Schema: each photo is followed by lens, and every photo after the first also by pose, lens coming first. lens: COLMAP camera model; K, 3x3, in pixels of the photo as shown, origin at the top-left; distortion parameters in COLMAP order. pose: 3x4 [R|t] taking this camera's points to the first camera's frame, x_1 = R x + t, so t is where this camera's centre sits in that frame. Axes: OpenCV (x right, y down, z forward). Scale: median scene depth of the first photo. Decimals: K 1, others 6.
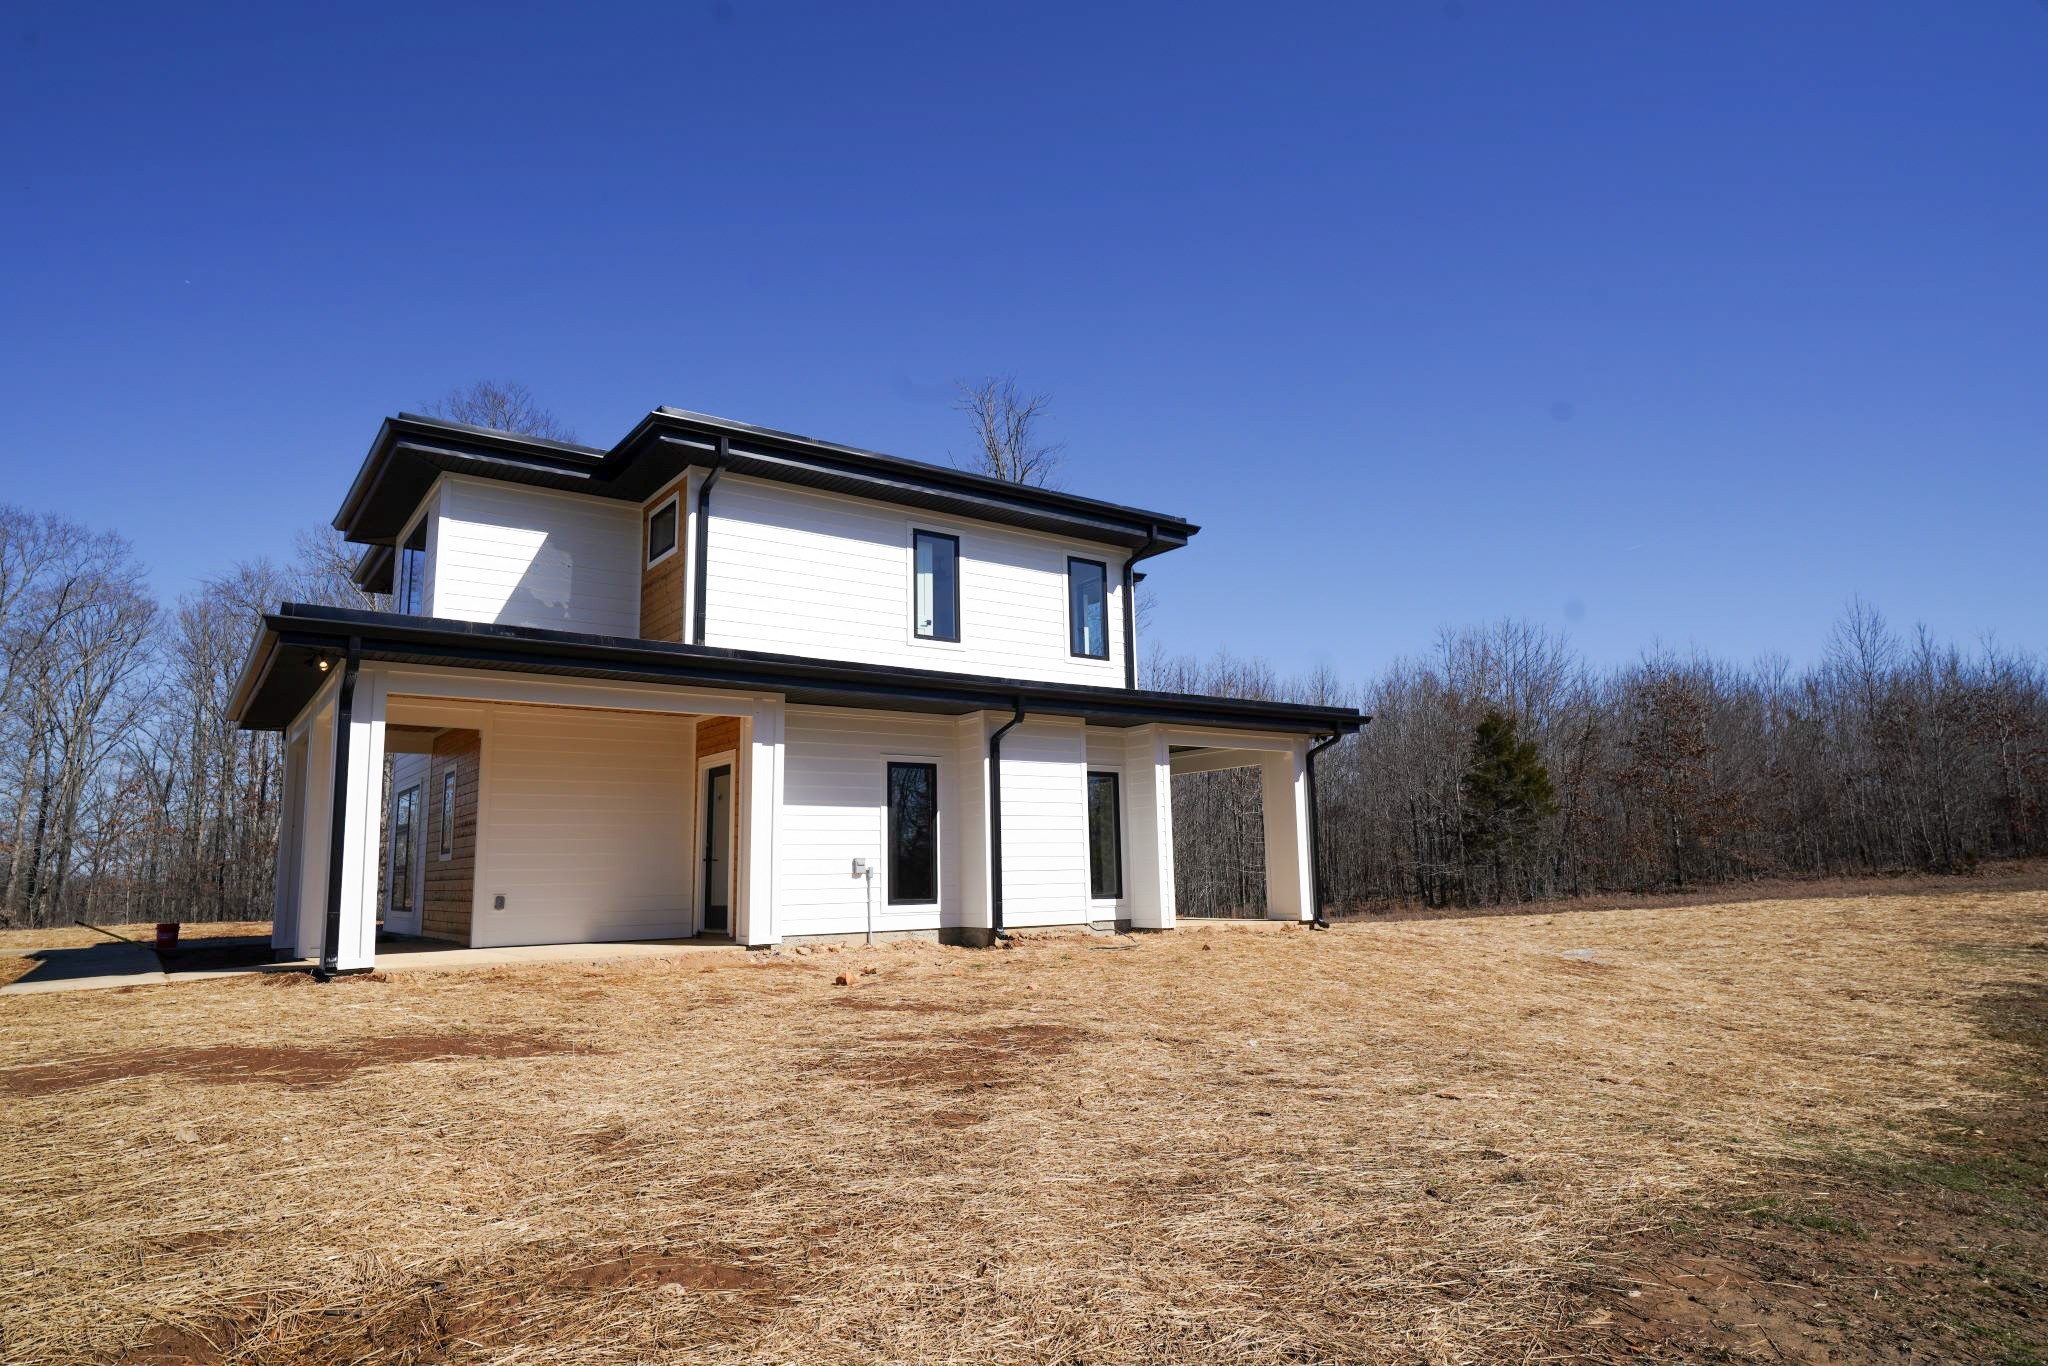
lens RADIAL K [[1206.9, 0, 1032.1], [0, 1206.9, 680.0], [0, 0, 1]] dist [-0.025765, 0.000043]
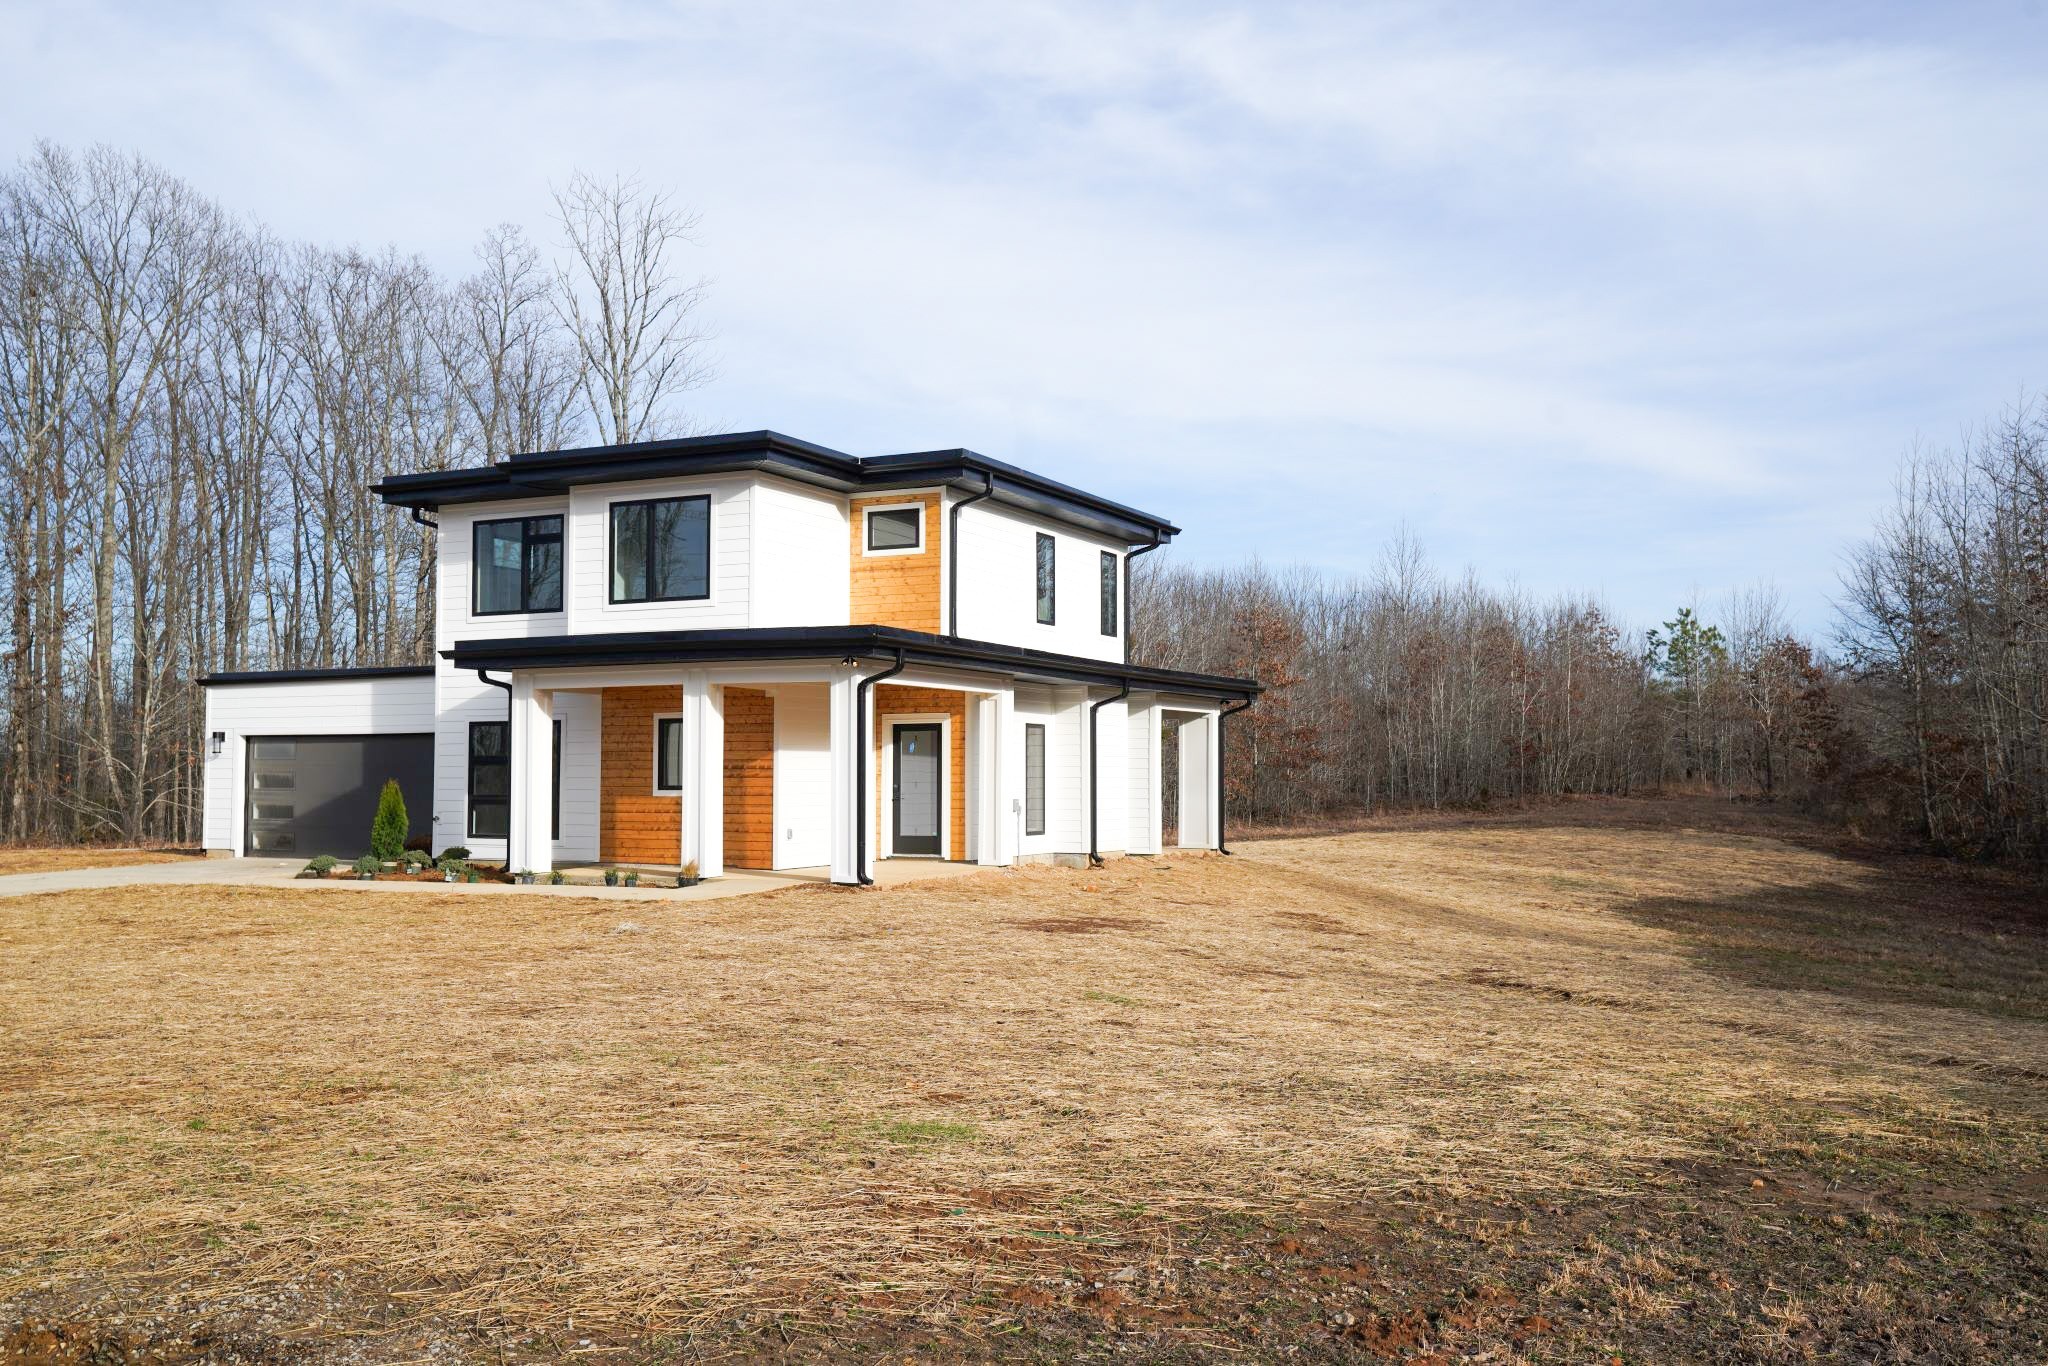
lens RADIAL K [[1834.1, 0, 1030.0], [0, 1834.1, 681.4], [0, 0, 1]] dist [0.048599, 0.010269]
pose [[0.881641, 0.043527, 0.469909, -1.013836], [-0.091526, 0.992602, 0.079777, -0.128217], [-0.462960, -0.113343, 0.879103, -0.676852]]
